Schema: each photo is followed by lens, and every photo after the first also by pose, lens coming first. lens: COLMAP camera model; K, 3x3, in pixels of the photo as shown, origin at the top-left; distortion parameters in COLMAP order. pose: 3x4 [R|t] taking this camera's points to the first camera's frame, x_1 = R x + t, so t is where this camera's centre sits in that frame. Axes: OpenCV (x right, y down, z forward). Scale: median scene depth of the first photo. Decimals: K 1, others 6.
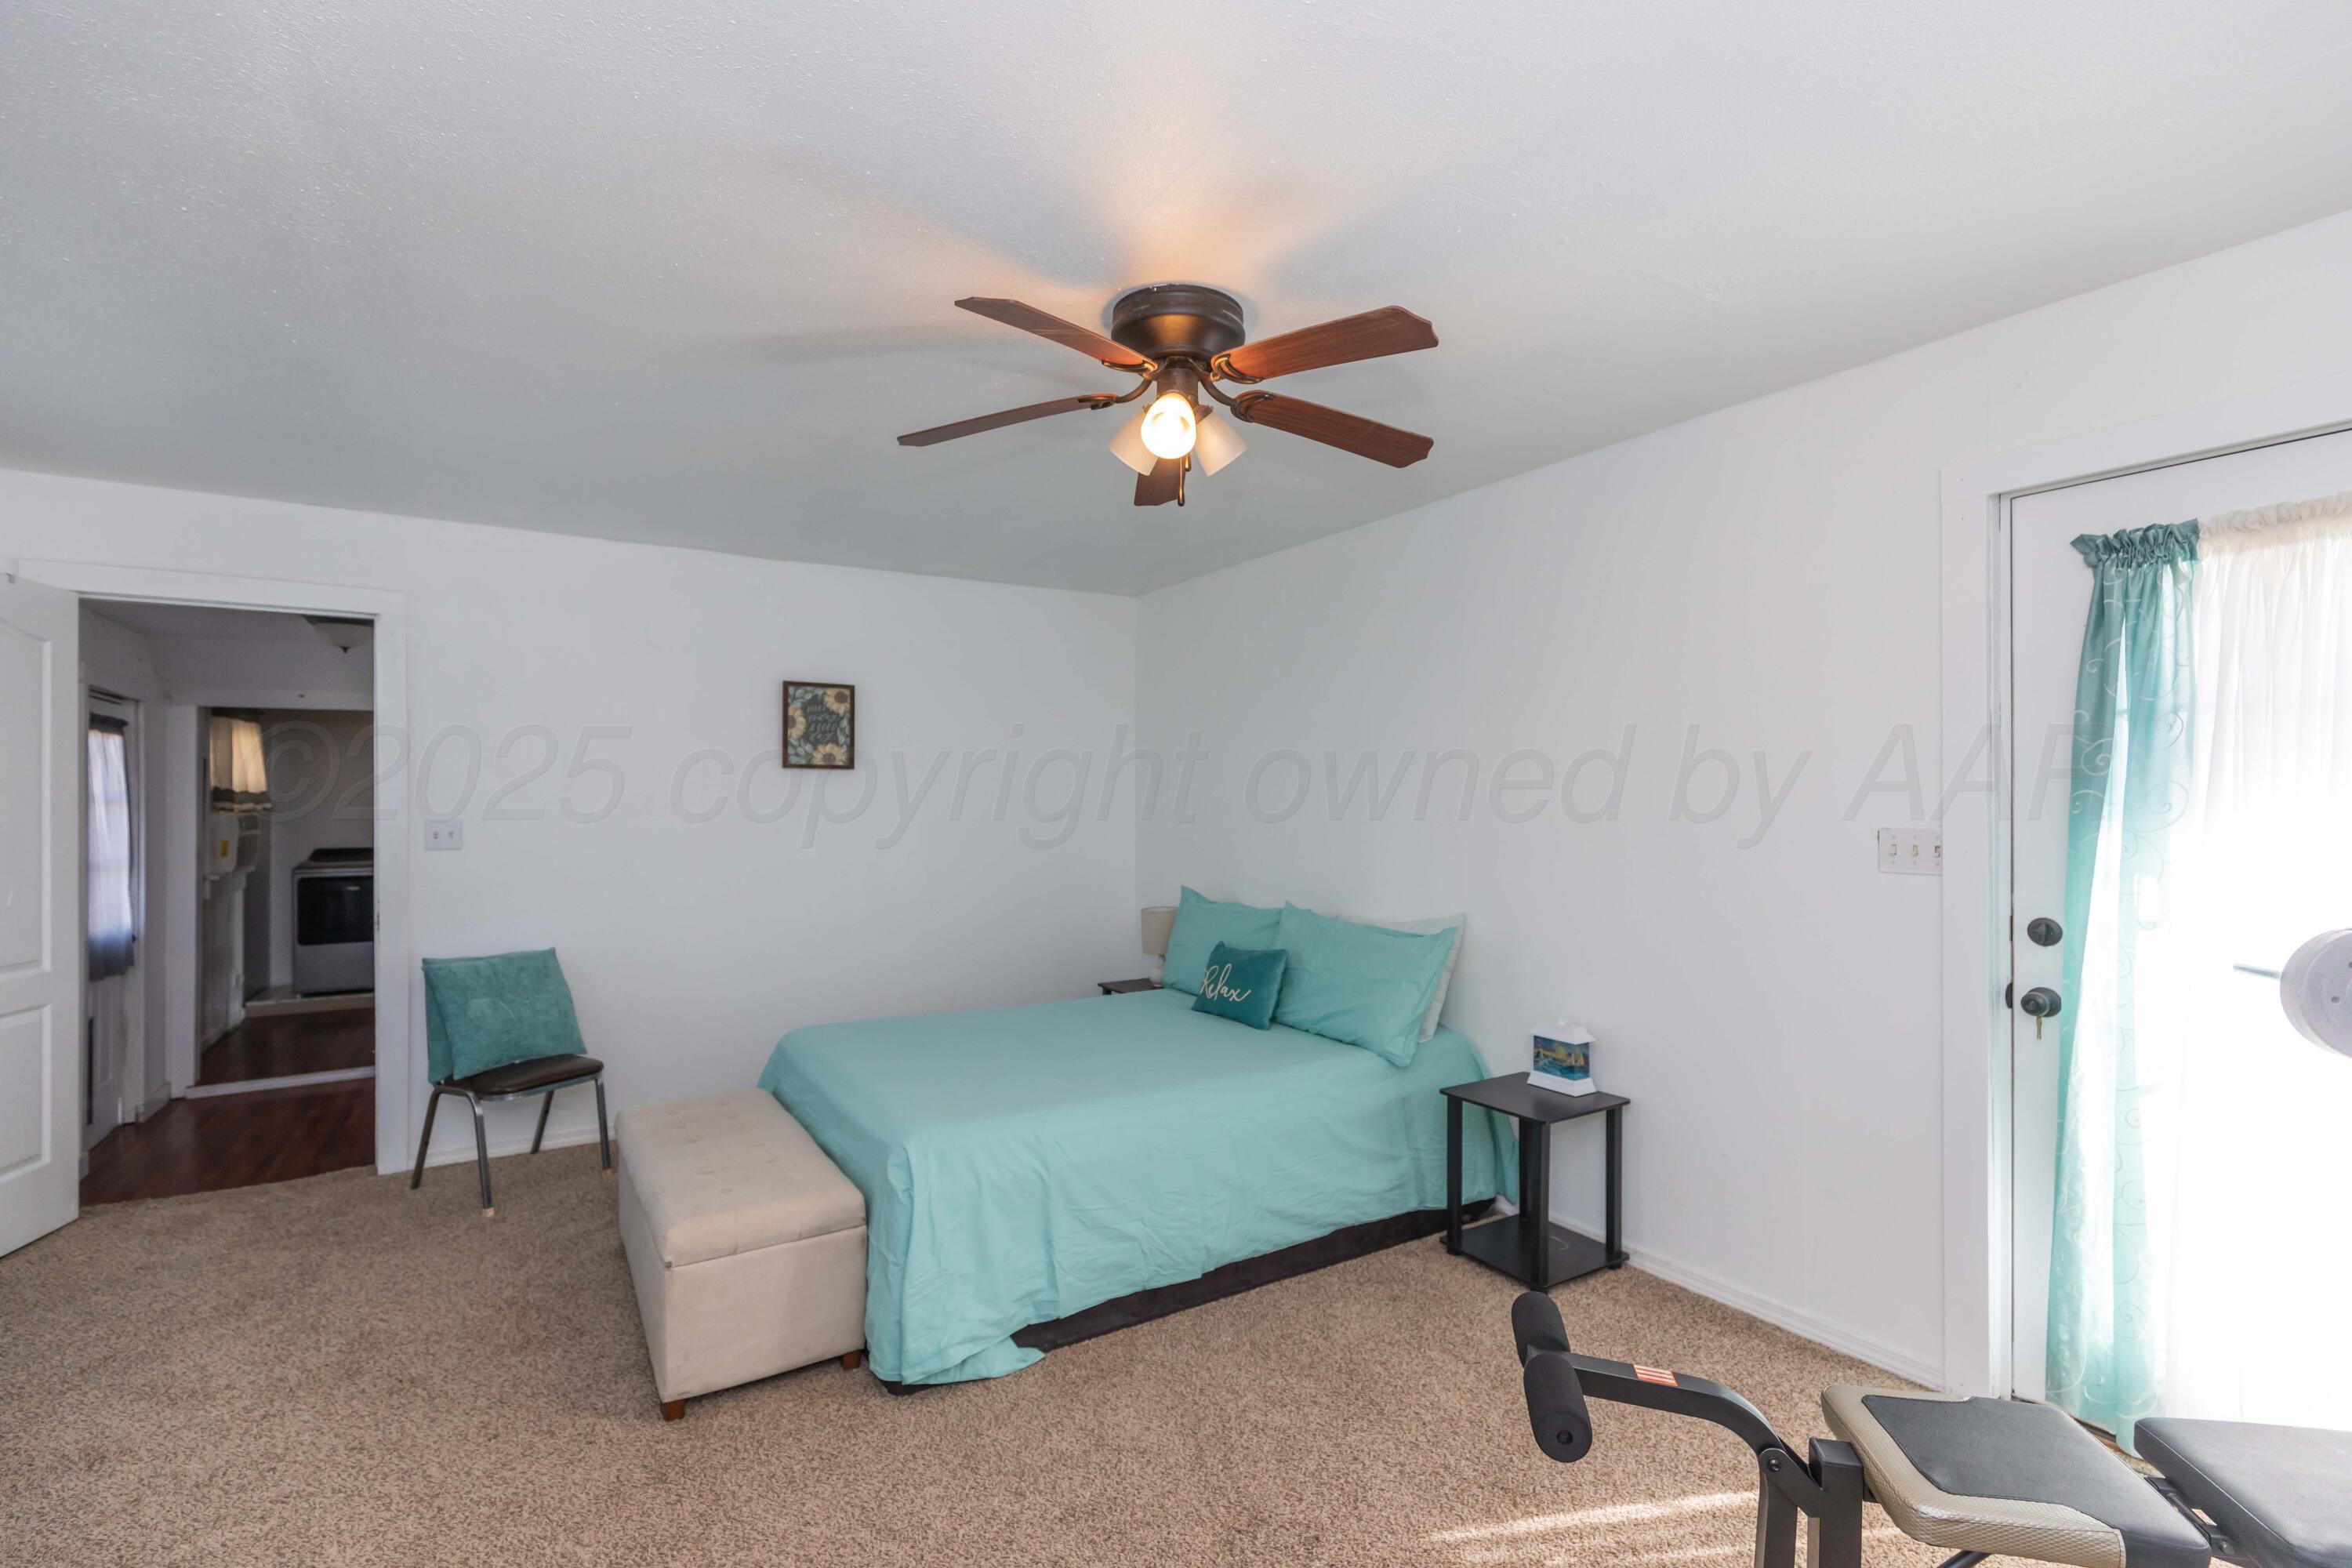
lens RADIAL K [[1079.6, 0, 1265.7], [0, 1079.6, 815.2], [0, 0, 1]] dist [-0.000177, -0.001674]
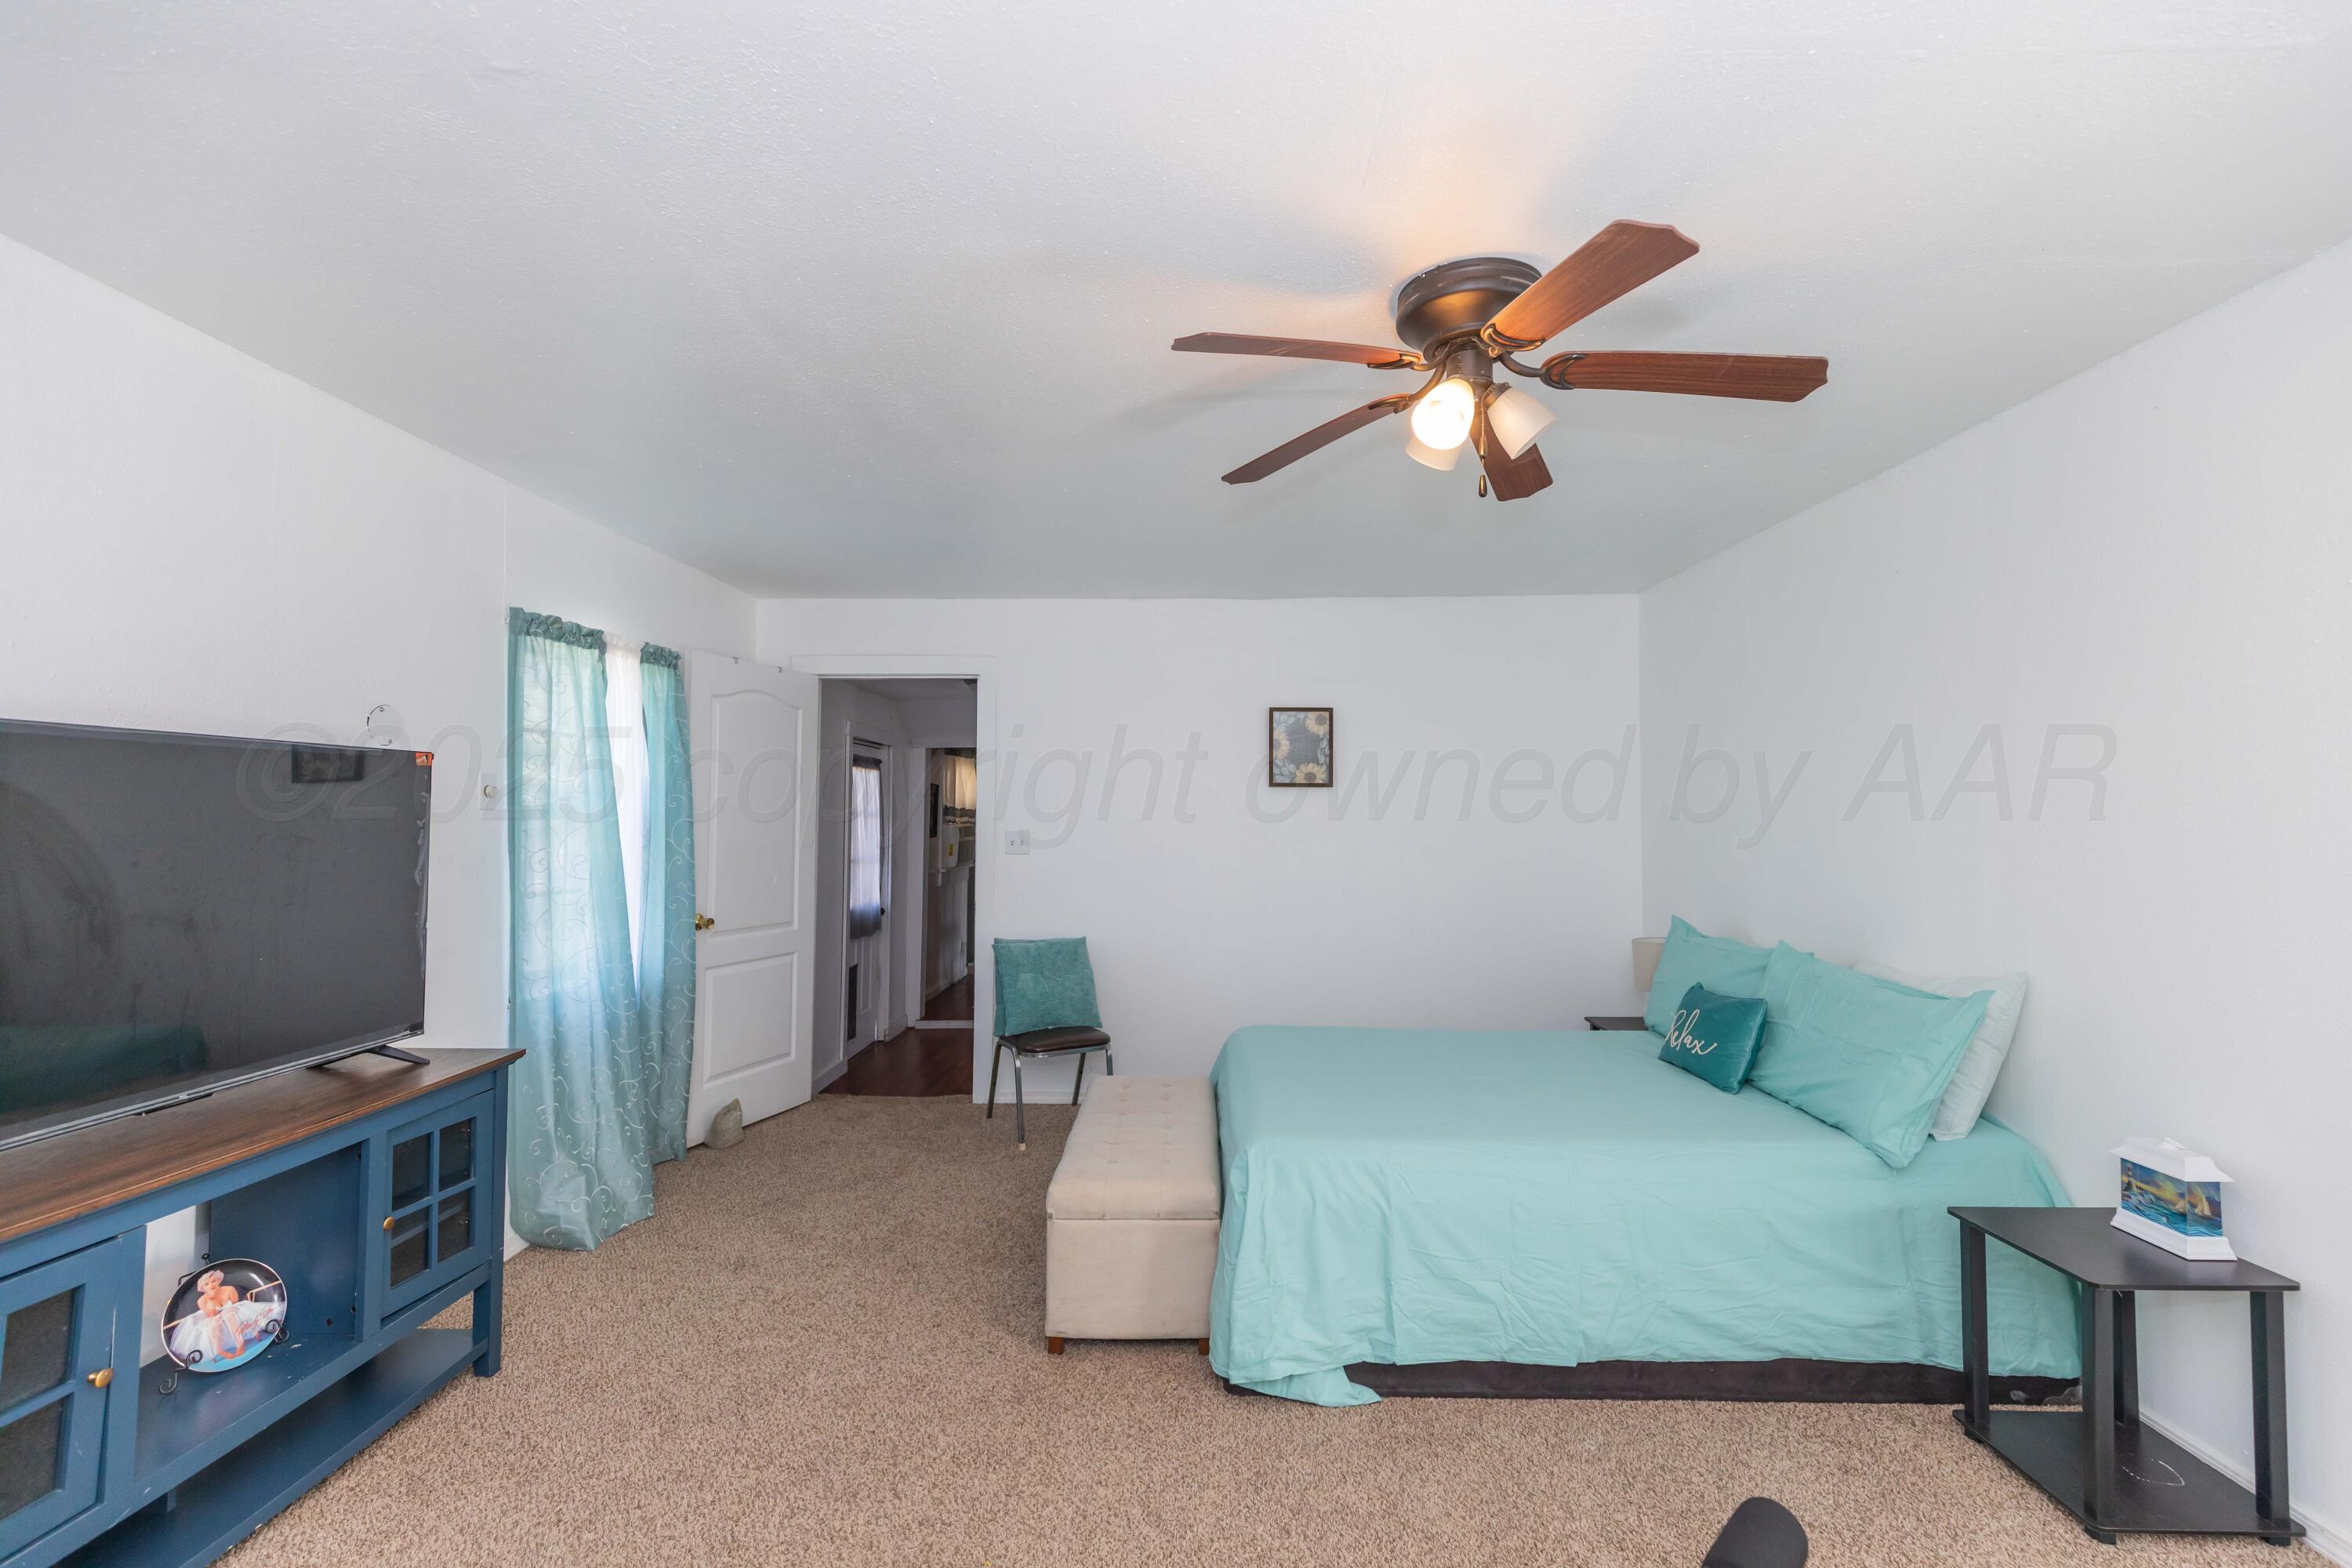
lens RADIAL K [[1079.6, 0, 1186.7], [0, 1079.6, 784.9], [0, 0, 1]] dist [-0.000177, -0.001674]
pose [[0.818948, -0.013416, -0.573711, 0.164008], [-0.011596, 0.999136, -0.039916, -0.001384], [0.573751, 0.039342, 0.818084, 0.078918]]
